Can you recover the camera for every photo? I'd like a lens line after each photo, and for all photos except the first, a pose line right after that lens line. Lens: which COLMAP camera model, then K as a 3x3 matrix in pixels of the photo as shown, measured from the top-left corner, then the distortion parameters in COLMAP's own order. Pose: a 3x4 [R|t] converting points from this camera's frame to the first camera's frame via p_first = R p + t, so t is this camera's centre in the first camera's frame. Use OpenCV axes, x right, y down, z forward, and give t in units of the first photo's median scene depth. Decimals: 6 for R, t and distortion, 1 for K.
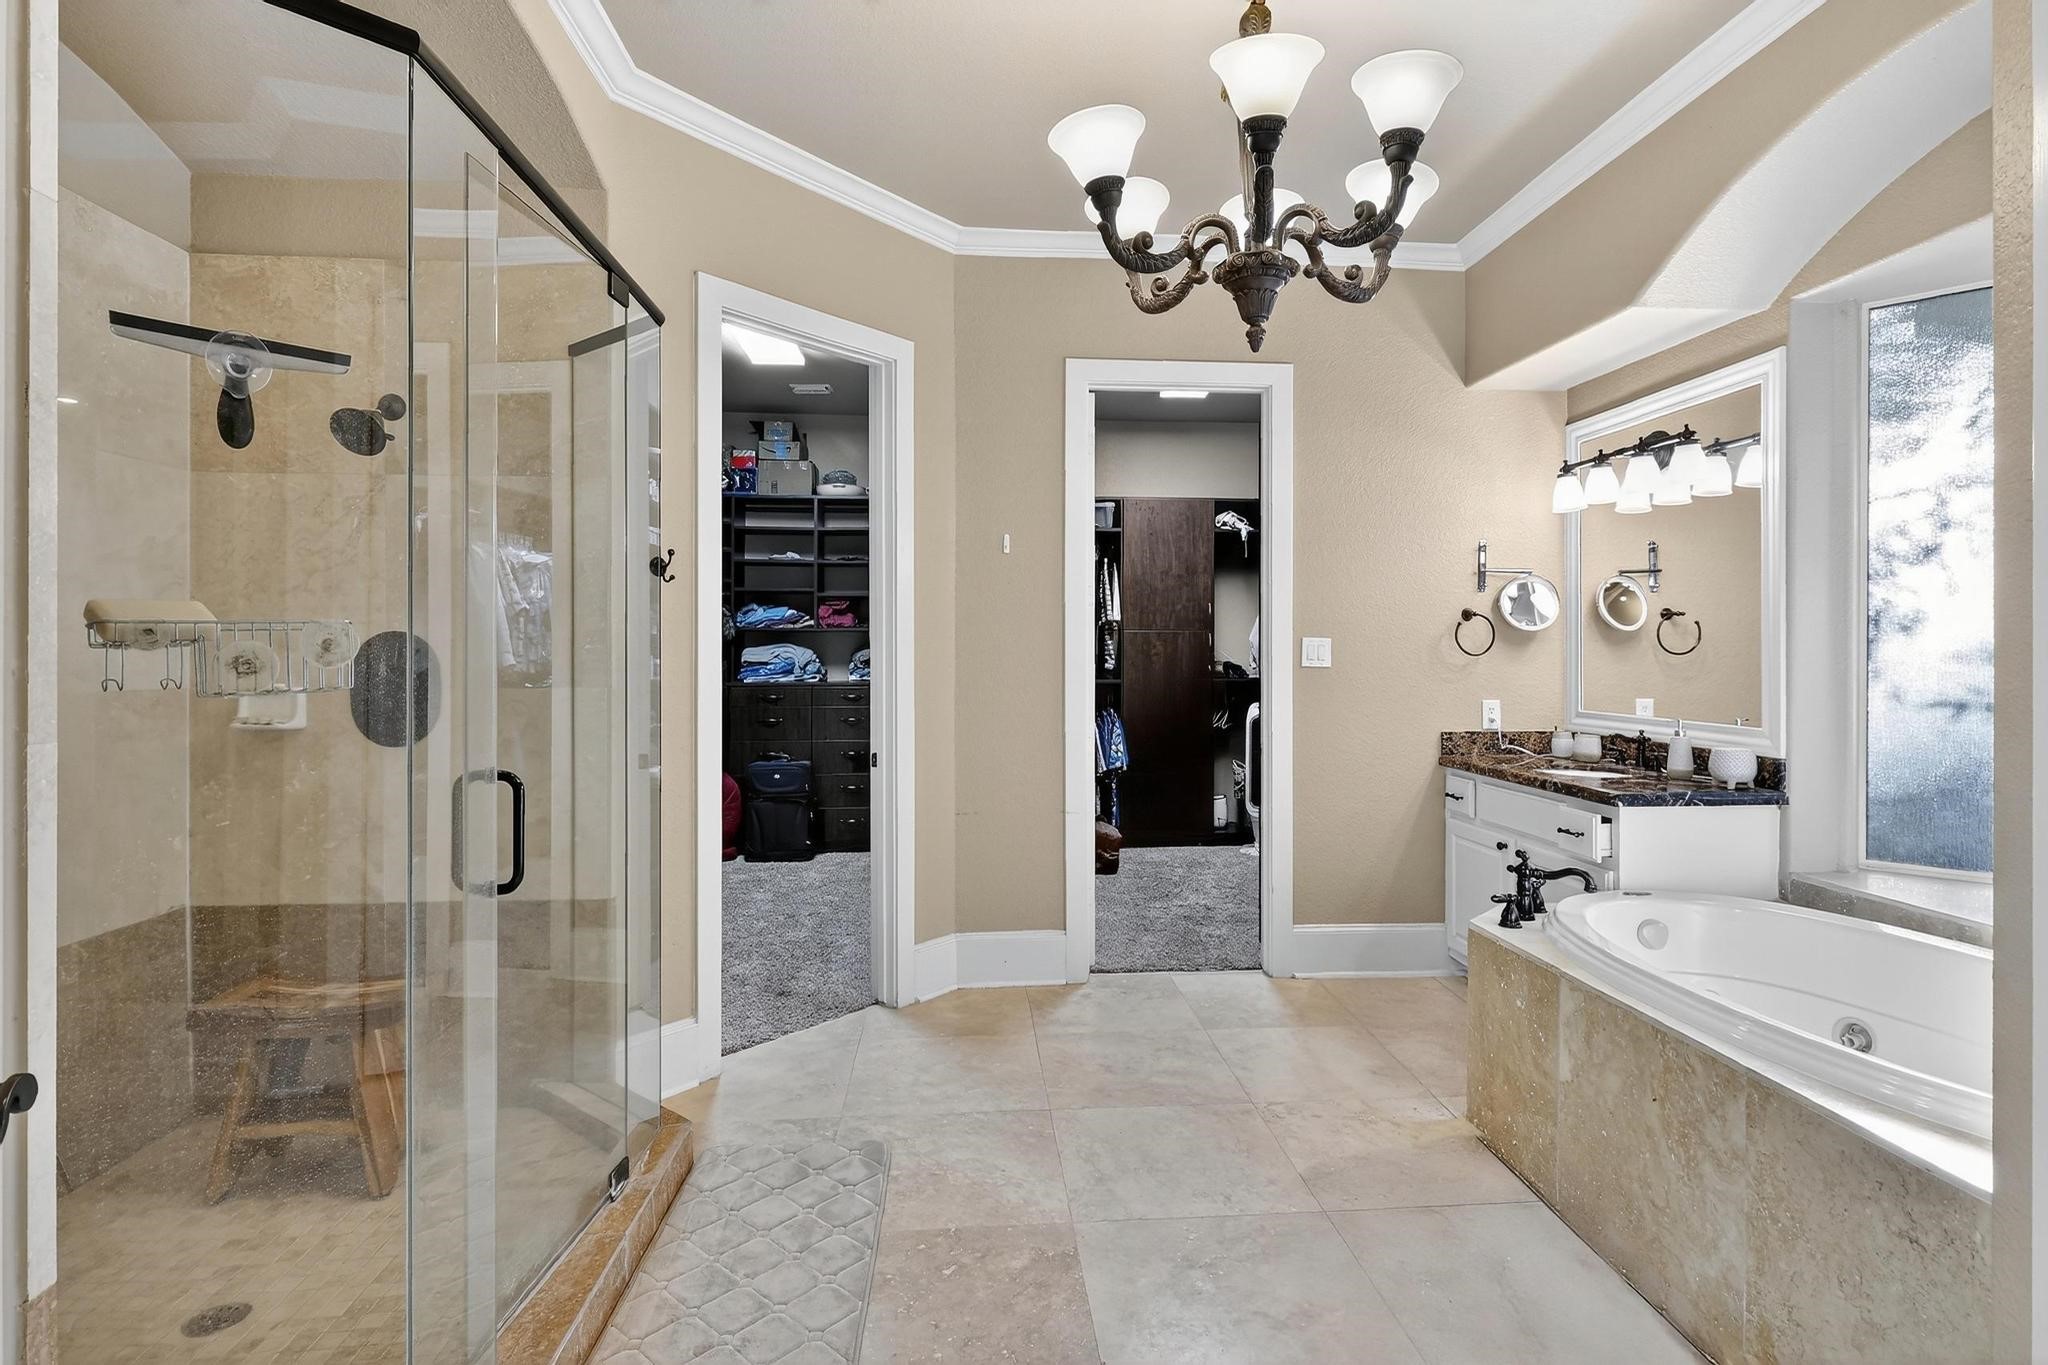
lens RADIAL K [[1052.9, 0, 1035.9], [0, 1052.9, 659.4], [0, 0, 1]] dist [-0.000949, 0.000652]
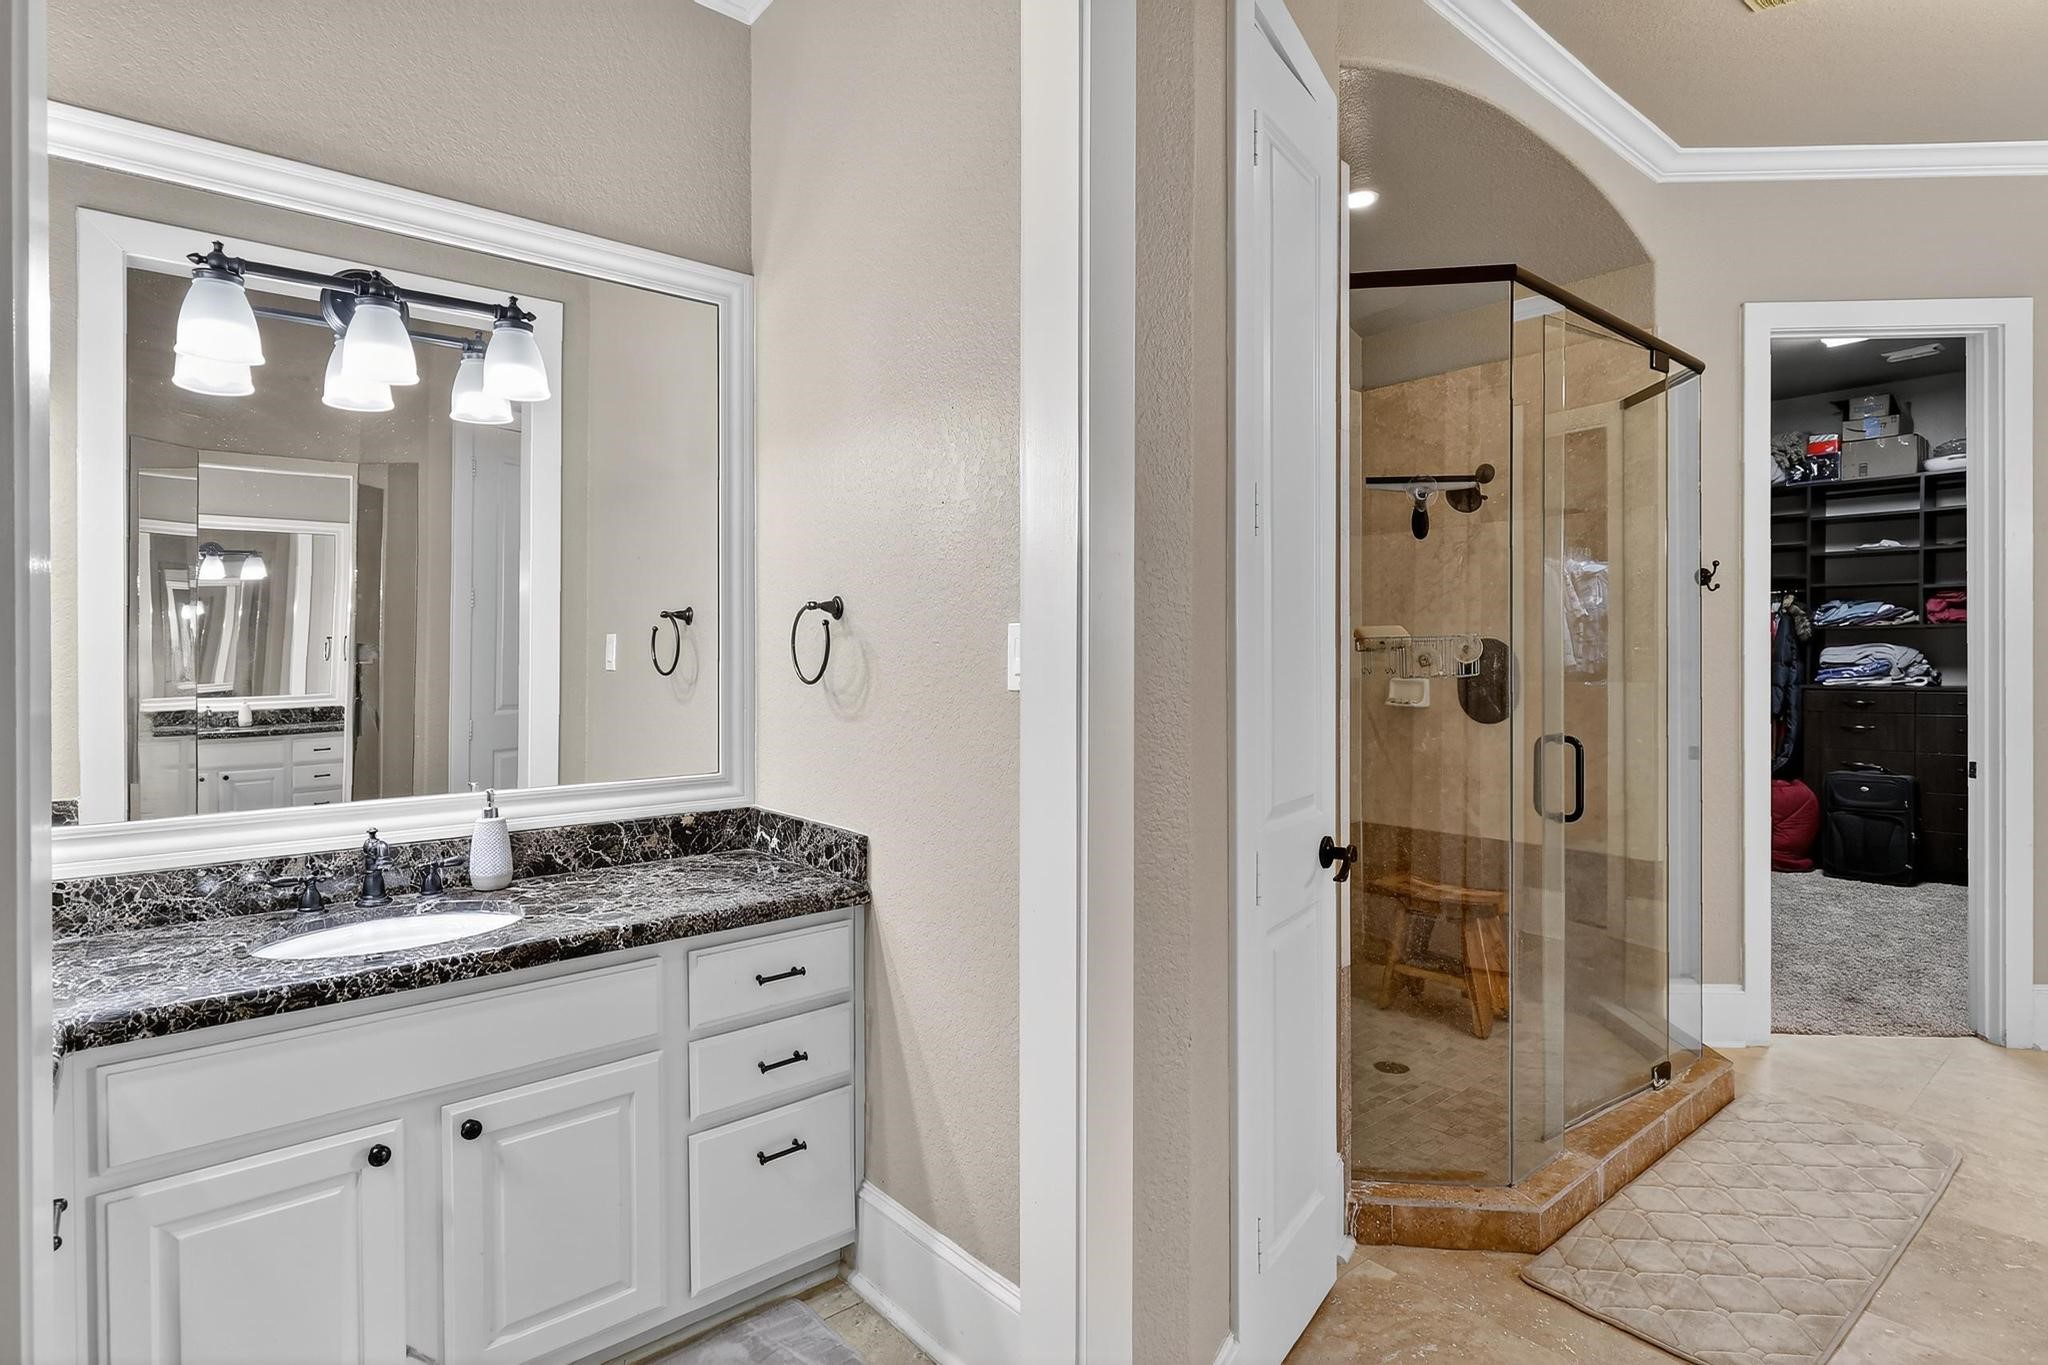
lens RADIAL K [[1052.9, 0, 1035.9], [0, 1052.9, 659.4], [0, 0, 1]] dist [-0.000949, 0.000652]
pose [[0.596021, -0.001325, -0.802967, 0.131233], [-0.000302, 0.999998, -0.001875, 0.003057], [0.802969, 0.001360, 0.596020, -0.270213]]
